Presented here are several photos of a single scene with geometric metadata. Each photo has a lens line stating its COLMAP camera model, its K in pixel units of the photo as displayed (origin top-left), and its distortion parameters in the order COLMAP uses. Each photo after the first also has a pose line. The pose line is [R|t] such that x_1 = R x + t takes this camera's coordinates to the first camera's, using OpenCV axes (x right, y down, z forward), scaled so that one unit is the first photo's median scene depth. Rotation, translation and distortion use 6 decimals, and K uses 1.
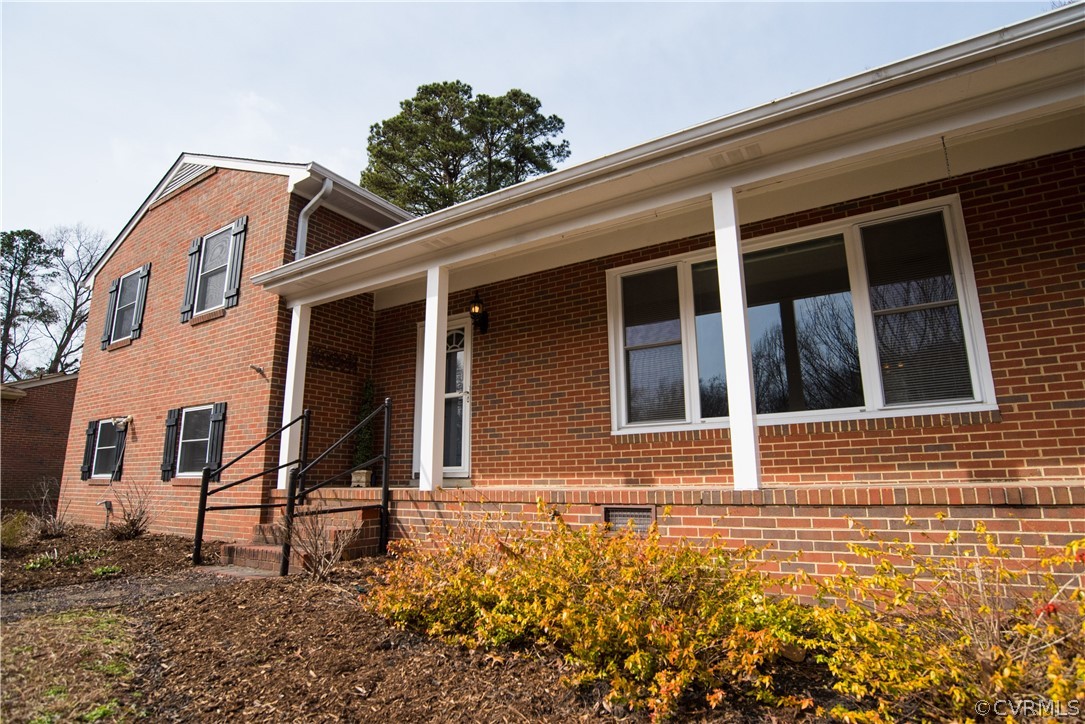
lens RADIAL K [[559.3, 0, 542.2], [0, 559.3, 363.8], [0, 0, 1]] dist [-0.056260, 0.016803]
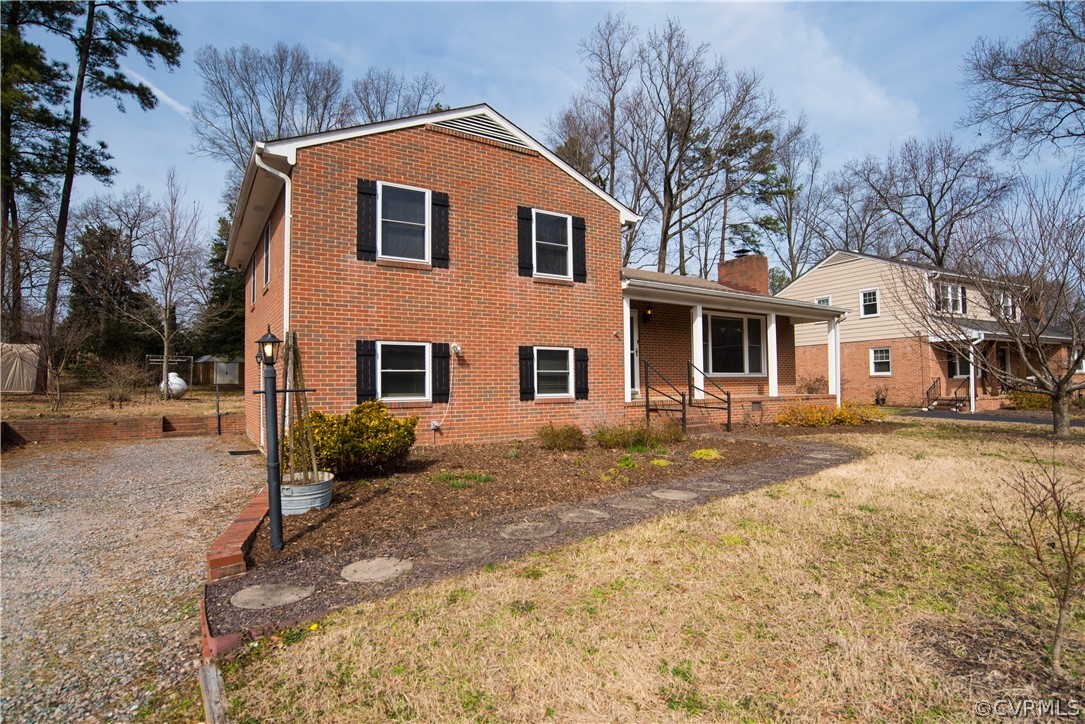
lens RADIAL K [[559.3, 0, 550.4], [0, 559.3, 369.5], [0, 0, 1]] dist [-0.056260, 0.016803]
pose [[0.416997, 0.026149, 0.908532, -2.191186], [-0.182541, 0.981629, 0.055530, 0.062746], [-0.890389, -0.189001, 0.414110, 0.462608]]
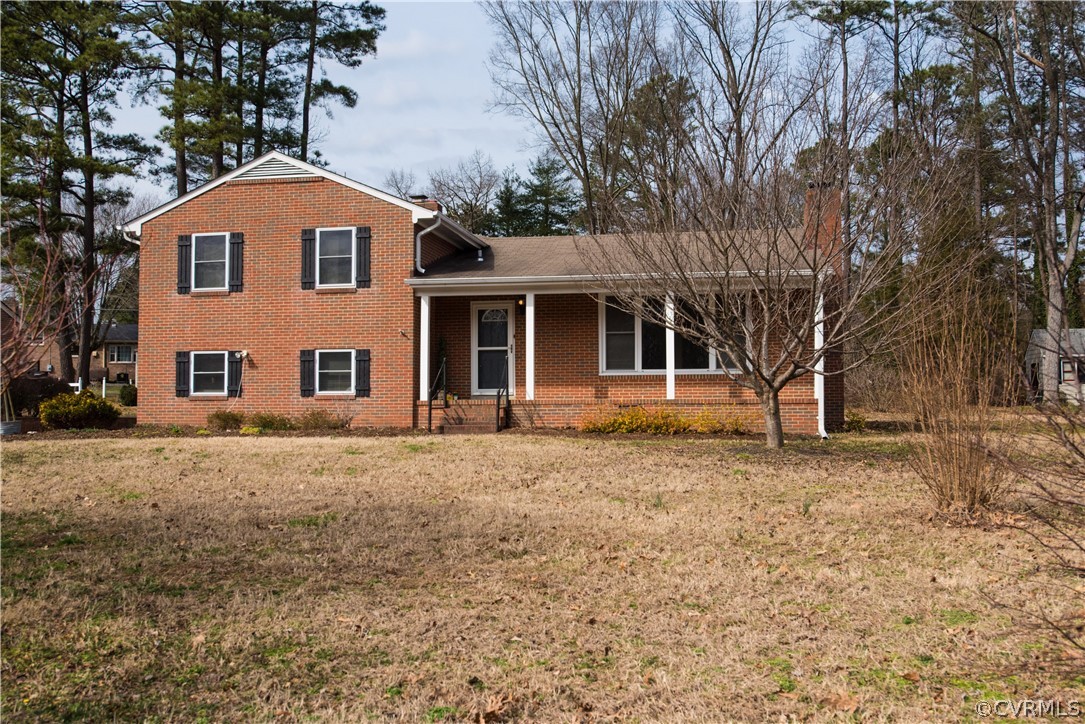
lens RADIAL K [[1067.6, 0, 543.0], [0, 1067.6, 361.9], [0, 0, 1]] dist [-0.008930, 0.000000]
pose [[0.932513, 0.023327, 0.360383, -1.331021], [-0.078731, 0.987040, 0.139831, -0.408477], [-0.352450, -0.158767, 0.922264, -2.289351]]
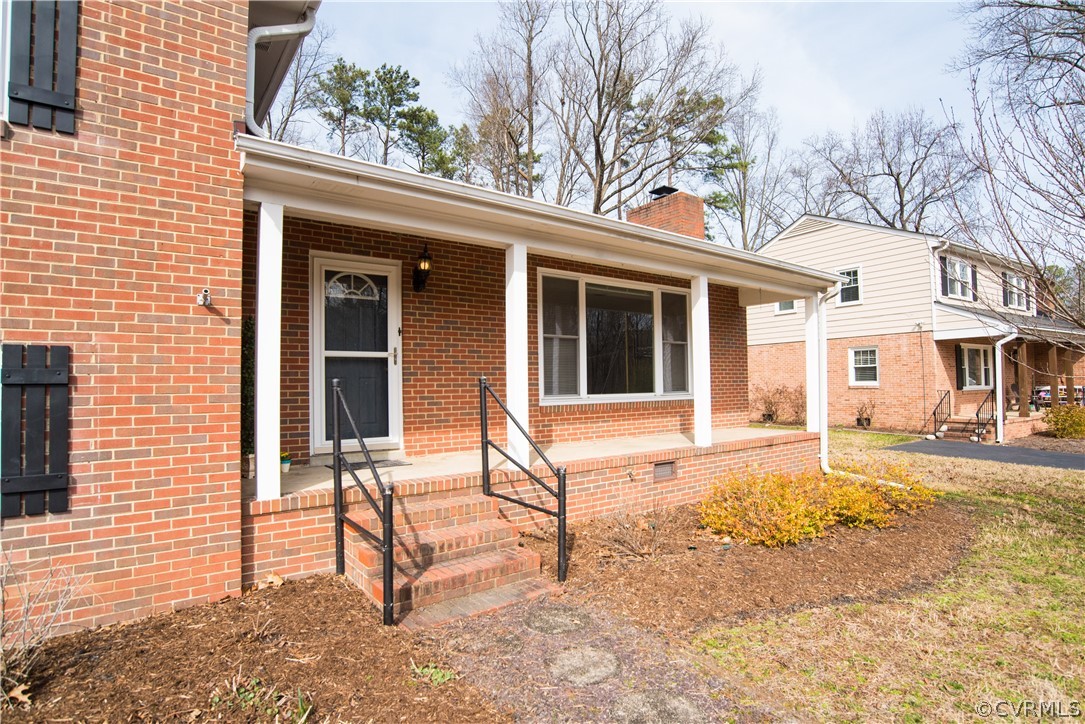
lens RADIAL K [[559.3, 0, 545.1], [0, 559.3, 364.3], [0, 0, 1]] dist [-0.056260, 0.016803]
pose [[0.358054, 0.033037, 0.933116, -0.924905], [-0.188642, 0.981324, 0.037641, -0.011696], [-0.914446, -0.189503, 0.357600, 0.489605]]
